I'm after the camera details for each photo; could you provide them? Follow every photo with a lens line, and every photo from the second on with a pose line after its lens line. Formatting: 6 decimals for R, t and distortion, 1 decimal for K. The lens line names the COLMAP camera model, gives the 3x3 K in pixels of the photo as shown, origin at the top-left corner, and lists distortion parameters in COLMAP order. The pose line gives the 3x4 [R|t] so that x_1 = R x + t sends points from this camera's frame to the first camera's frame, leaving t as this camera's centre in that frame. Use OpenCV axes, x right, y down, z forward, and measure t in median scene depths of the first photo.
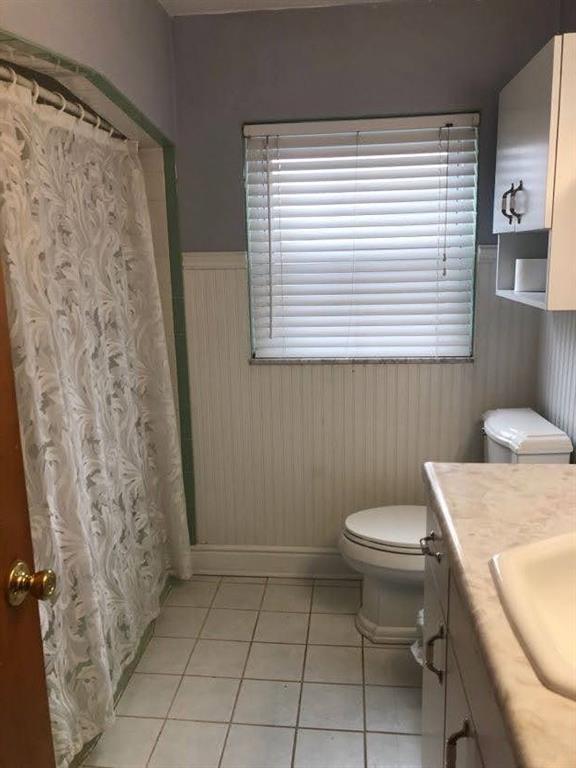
lens RADIAL K [[634.4, 0, 288.0], [0, 634.4, 384.0], [0, 0, 1]] dist [0.010680, 0.012369]
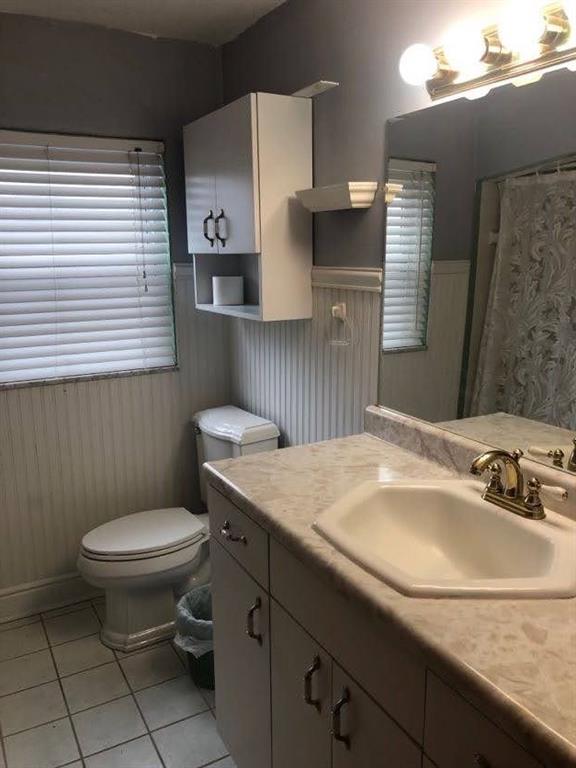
lens RADIAL K [[631.7, 0, 289.6], [0, 631.7, 394.3], [0, 0, 1]] dist [0.060553, -0.092036]
pose [[0.812244, -0.115501, 0.571768, -0.191908], [0.112676, 0.992807, 0.040487, -0.016724], [-0.572331, 0.031539, 0.819416, -0.001621]]
